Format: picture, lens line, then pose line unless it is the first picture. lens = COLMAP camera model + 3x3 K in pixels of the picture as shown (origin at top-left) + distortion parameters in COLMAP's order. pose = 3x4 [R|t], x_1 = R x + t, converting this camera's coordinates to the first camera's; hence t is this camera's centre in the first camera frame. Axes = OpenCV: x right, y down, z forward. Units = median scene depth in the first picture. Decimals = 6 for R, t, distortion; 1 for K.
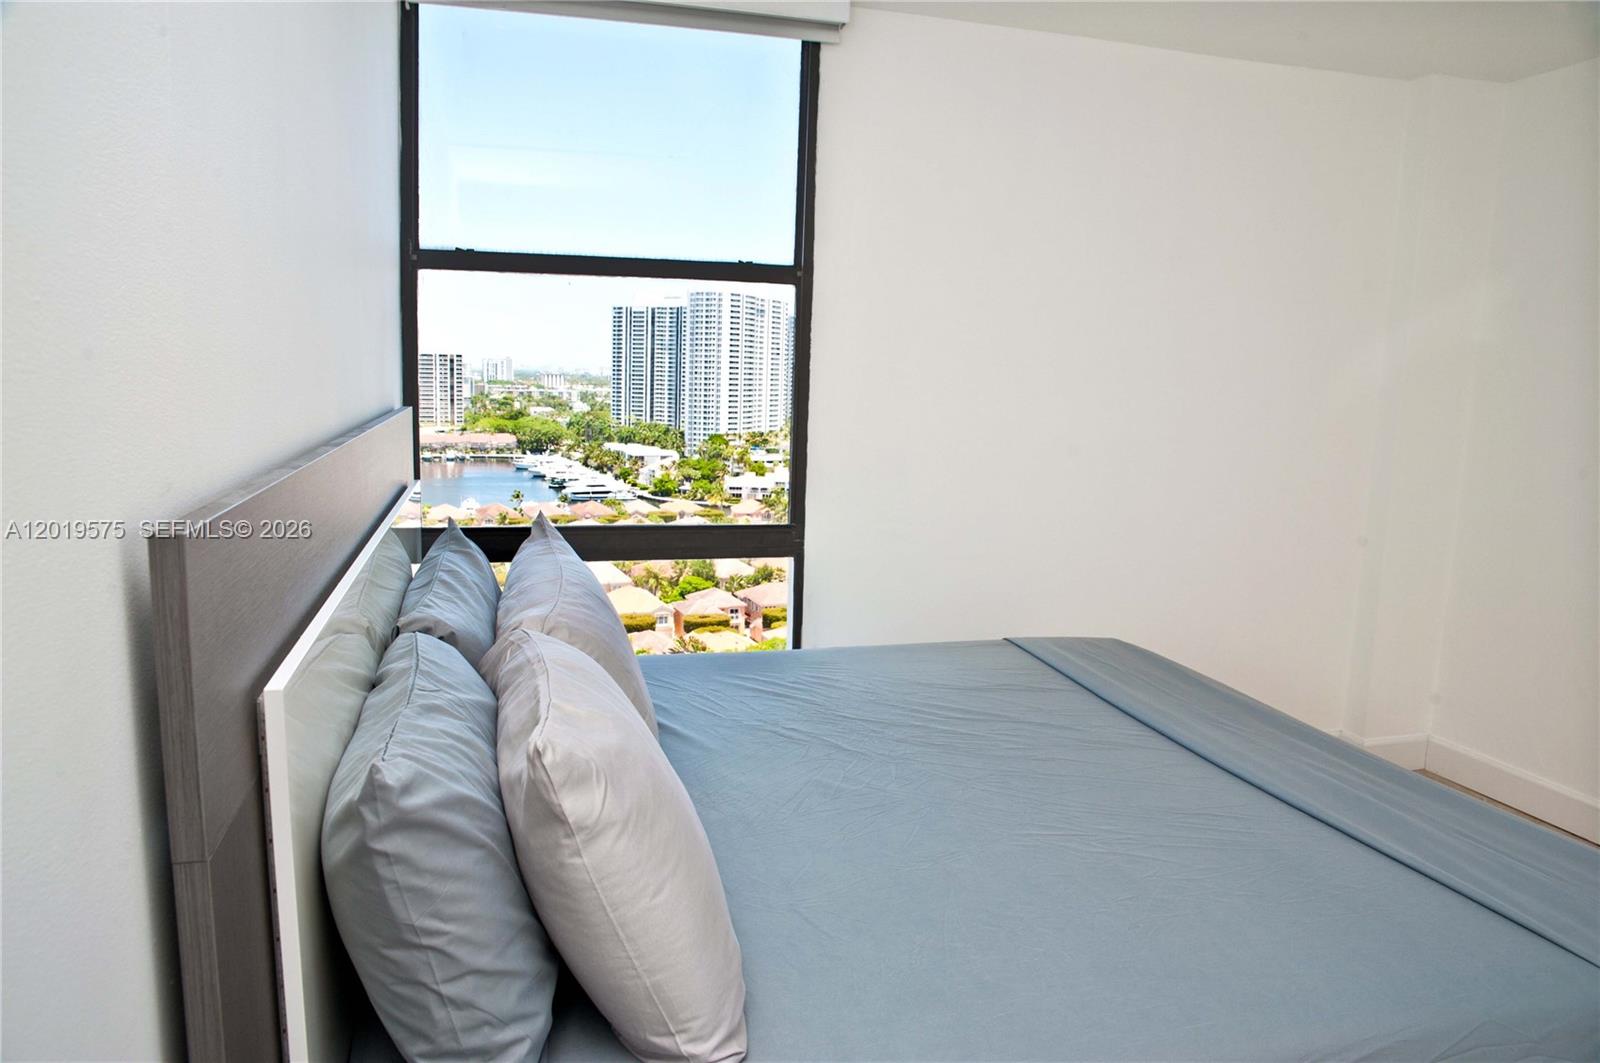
lens RADIAL K [[1118.1, 0, 811.9], [0, 1118.1, 537.8], [0, 0, 1]] dist [-0.123315, 0.119695]
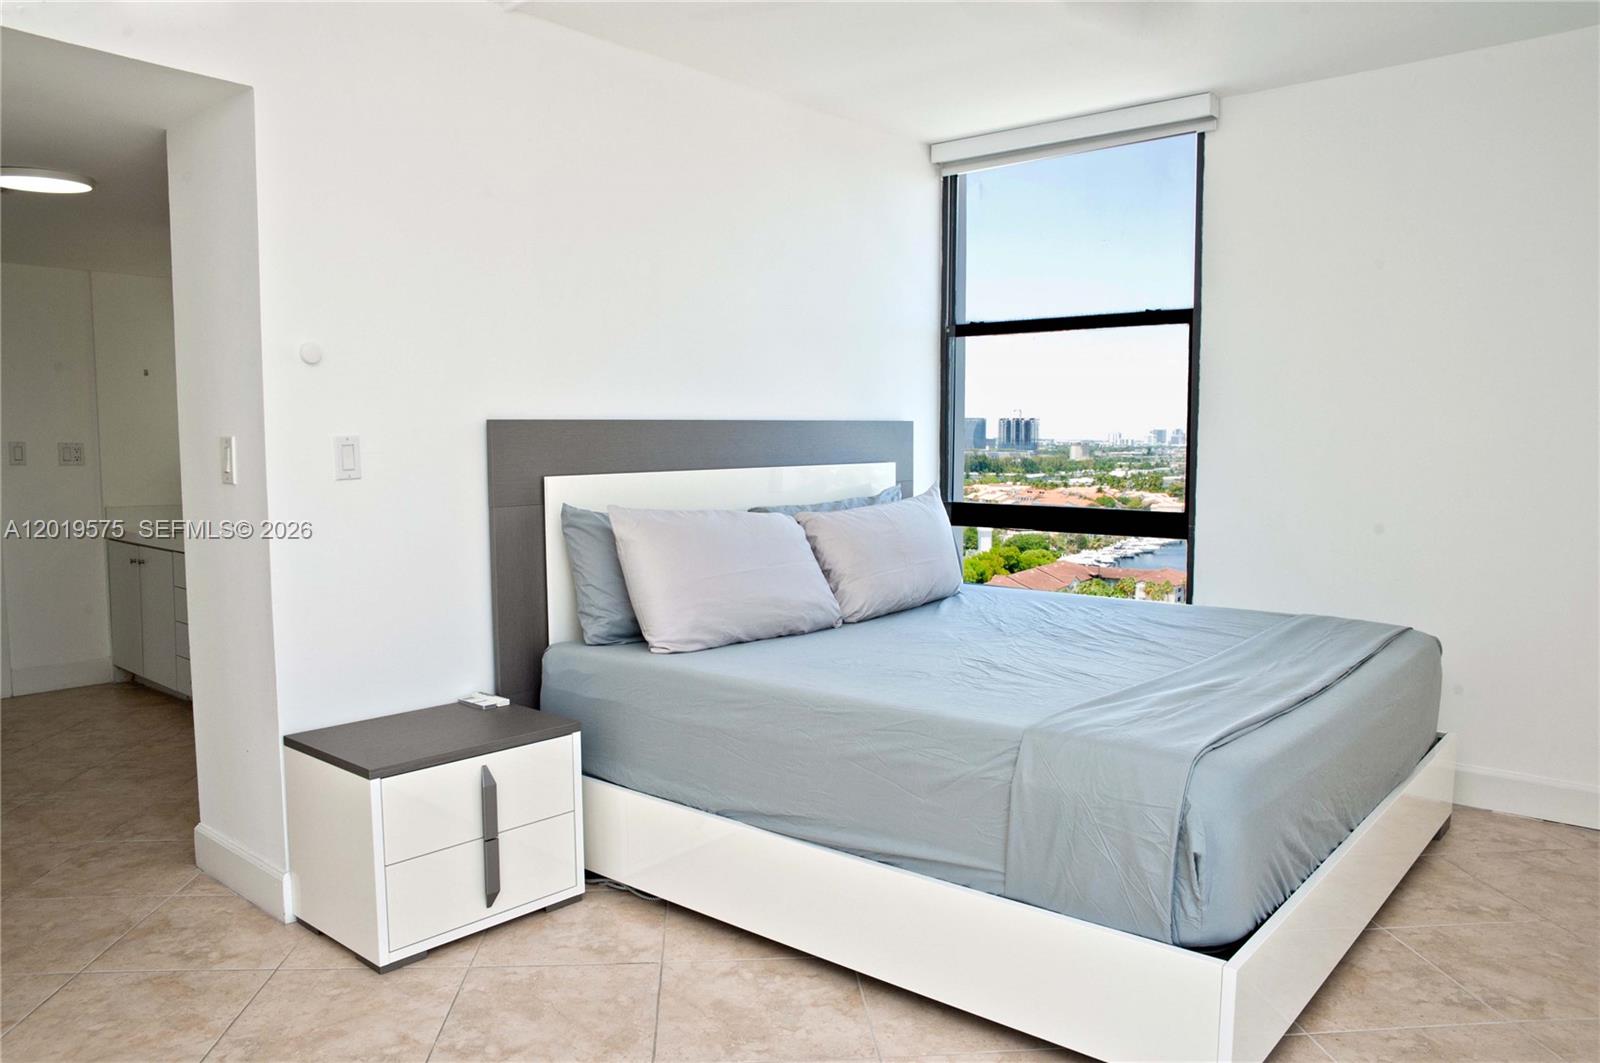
lens RADIAL K [[1260.8, 0, 745.4], [0, 1260.8, 551.2], [0, 0, 1]] dist [-0.119635, 0.089000]
pose [[0.486662, 0.052908, -0.871987, 1.094402], [-0.112564, 0.993641, -0.002534, 0.101771], [0.866308, 0.099388, 0.489523, -0.120437]]
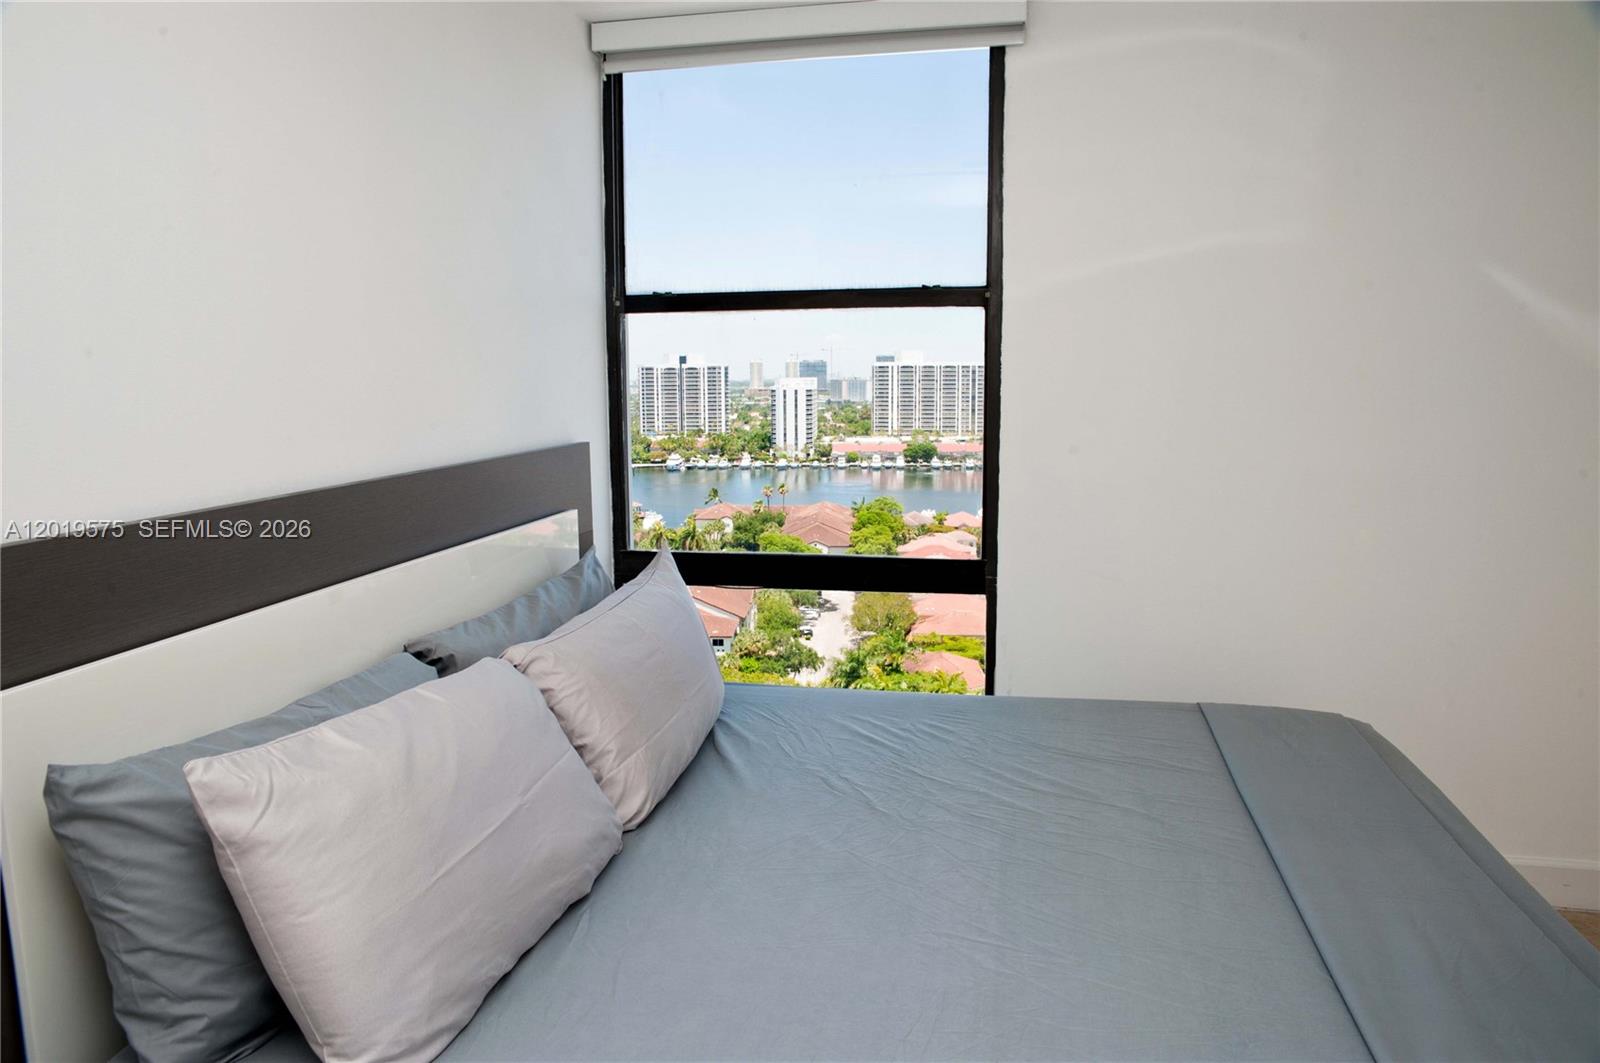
lens RADIAL K [[1126.7, 0, 808.5], [0, 1126.7, 532.9], [0, 0, 1]] dist [-0.124138, 0.106874]
pose [[0.885292, 0.030549, -0.464031, 0.331185], [-0.036030, 0.999346, -0.002947, -0.030469], [0.463637, 0.019328, 0.885814, 0.104042]]
